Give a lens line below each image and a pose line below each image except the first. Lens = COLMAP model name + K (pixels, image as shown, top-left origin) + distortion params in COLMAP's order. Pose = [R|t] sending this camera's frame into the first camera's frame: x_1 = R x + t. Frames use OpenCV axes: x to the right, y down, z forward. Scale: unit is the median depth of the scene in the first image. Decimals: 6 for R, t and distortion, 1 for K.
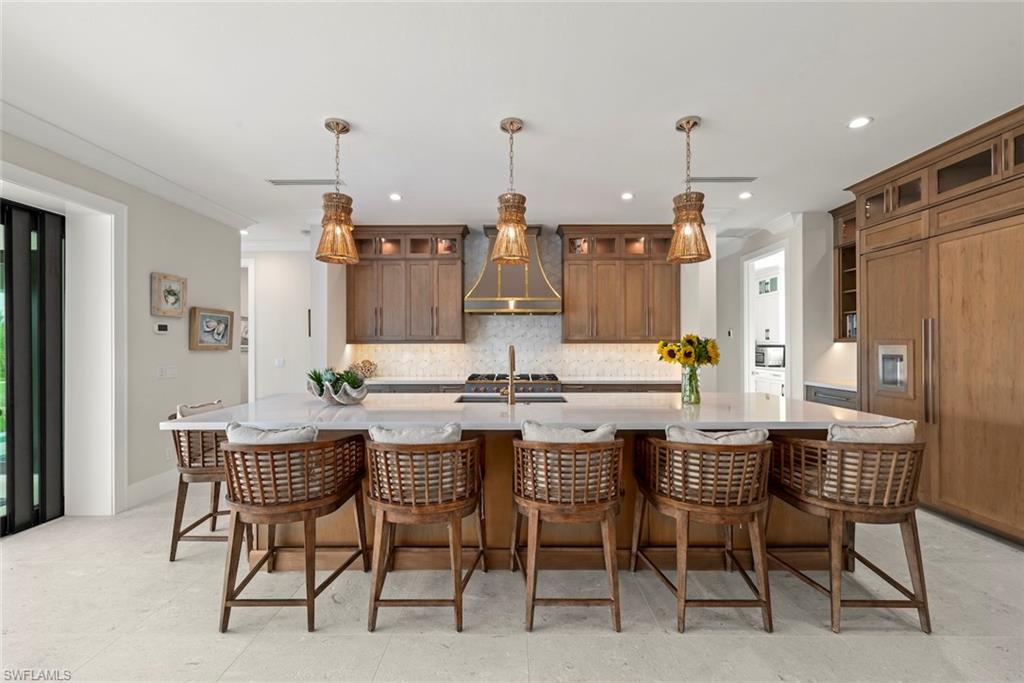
lens RADIAL K [[395.0, 0, 511.2], [0, 395.0, 346.6], [0, 0, 1]] dist [-0.004500, -0.000043]
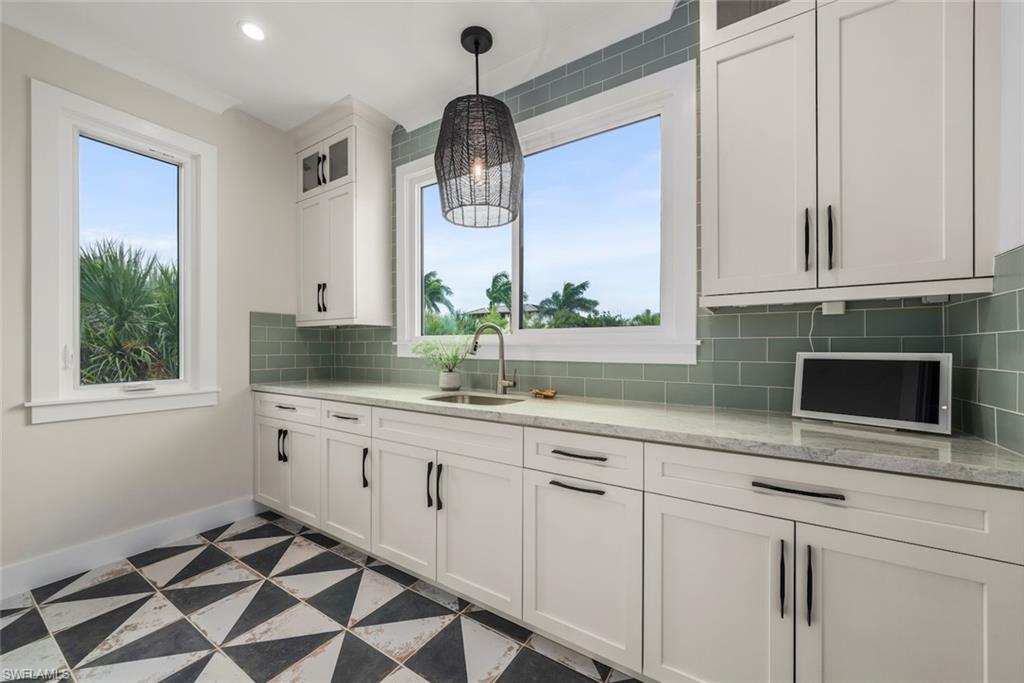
lens RADIAL K [[395.0, 0, 508.6], [0, 395.0, 352.0], [0, 0, 1]] dist [-0.004500, -0.000043]
pose [[0.543970, 0.000147, 0.839104, 0.538924], [0.001043, 0.999999, -0.000851, 0.021087], [-0.839104, 0.001338, 0.543970, 0.810271]]
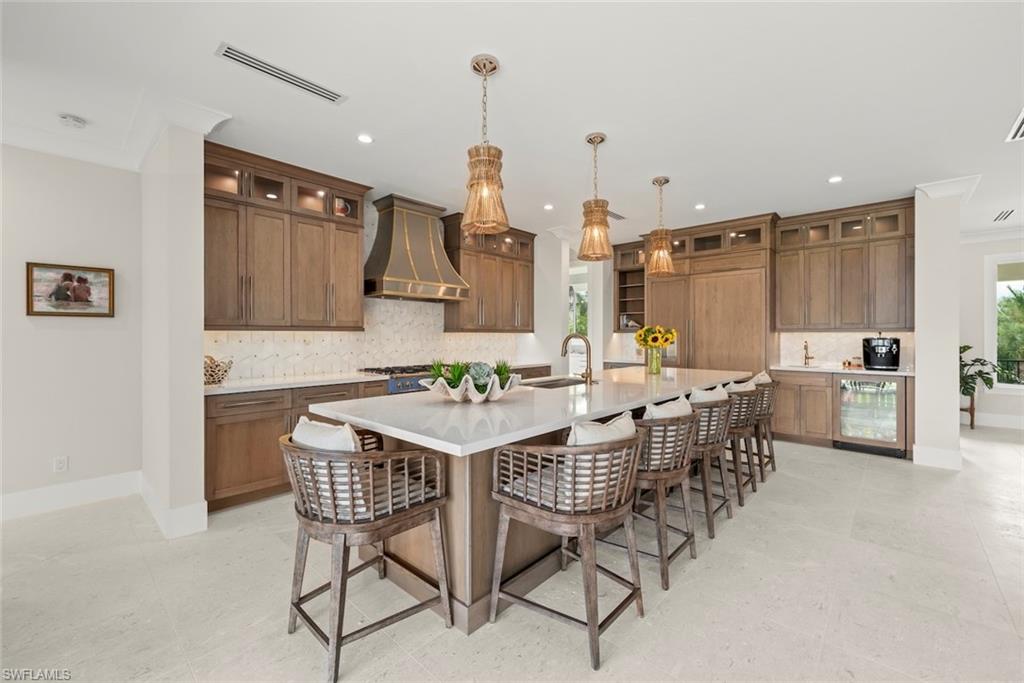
lens RADIAL K [[424.9, 0, 516.3], [0, 424.9, 343.3], [0, 0, 1]] dist [0.000126, -0.000017]
pose [[0.668534, -0.010693, 0.743605, -0.685904], [0.001355, 0.999912, 0.013160, 0.007585], [-0.743681, -0.007790, 0.668490, 0.213124]]
